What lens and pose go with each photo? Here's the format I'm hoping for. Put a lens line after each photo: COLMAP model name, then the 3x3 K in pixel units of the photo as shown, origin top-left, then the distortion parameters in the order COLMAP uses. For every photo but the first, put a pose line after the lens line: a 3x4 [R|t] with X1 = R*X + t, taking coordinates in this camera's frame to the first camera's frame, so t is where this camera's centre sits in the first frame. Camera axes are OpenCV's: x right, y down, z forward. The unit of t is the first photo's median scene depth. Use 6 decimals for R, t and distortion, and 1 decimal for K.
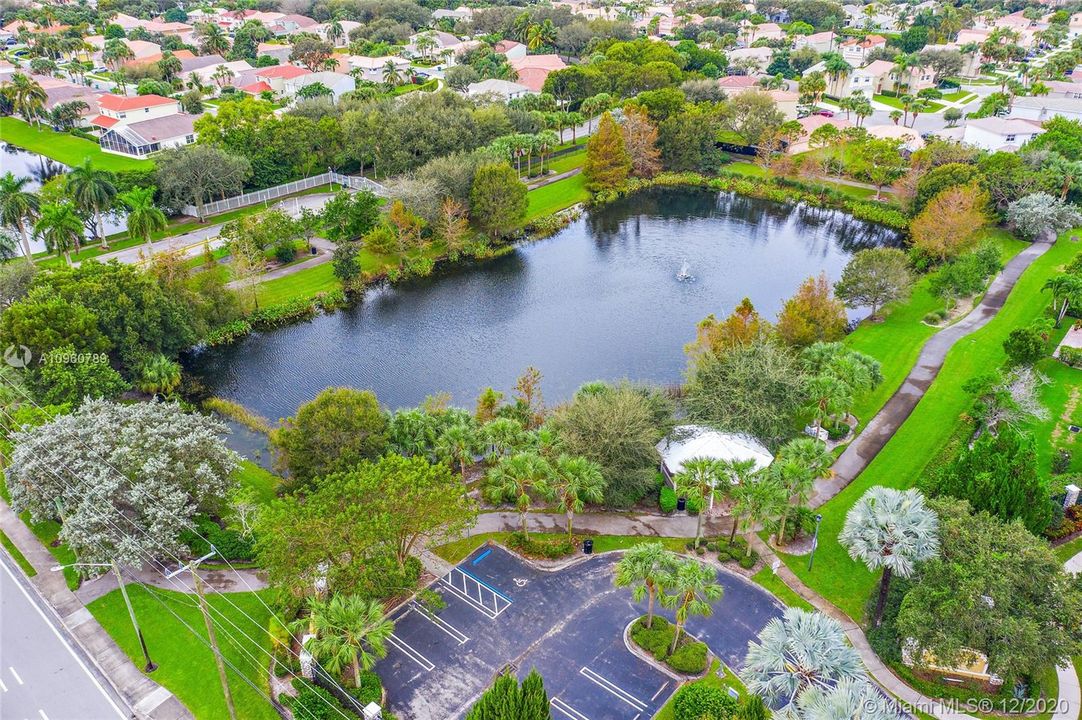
lens RADIAL K [[845.4, 0, 541.0], [0, 845.4, 360.0], [0, 0, 1]] dist [-0.006542, -0.002264]
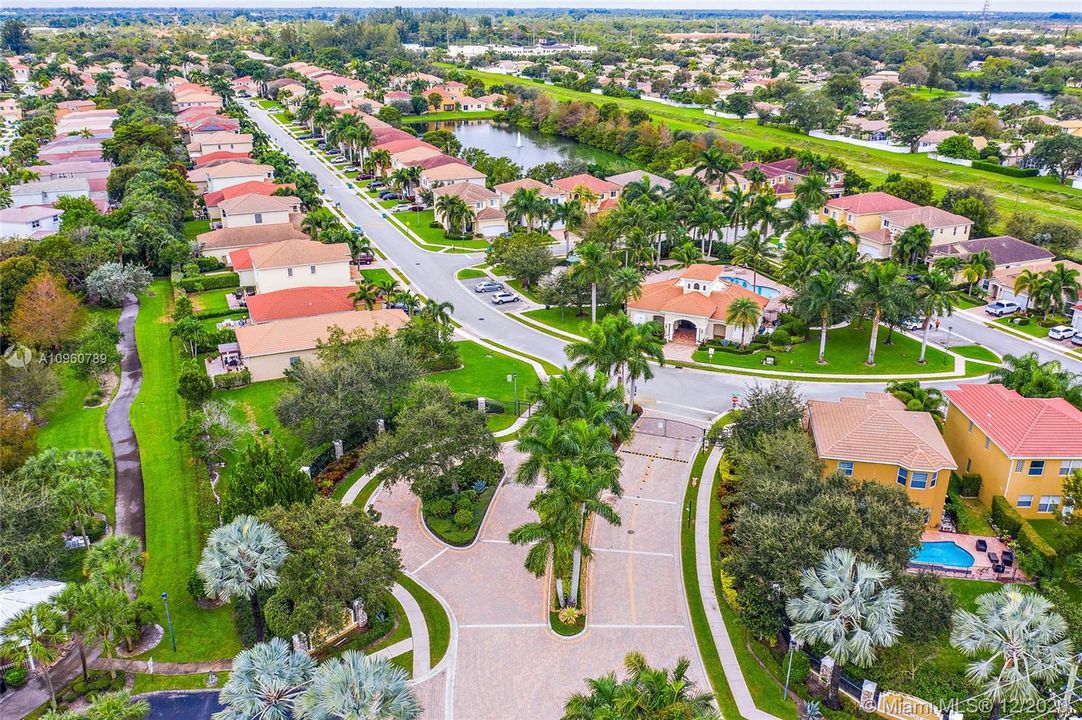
lens RADIAL K [[845.4, 0, 541.0], [0, 845.4, 360.0], [0, 0, 1]] dist [-0.006542, -0.002264]
pose [[0.471796, -0.340477, 0.813316, -0.101194], [0.414959, 0.899634, 0.135899, -0.009020], [-0.777957, 0.273376, 0.565728, 0.005377]]
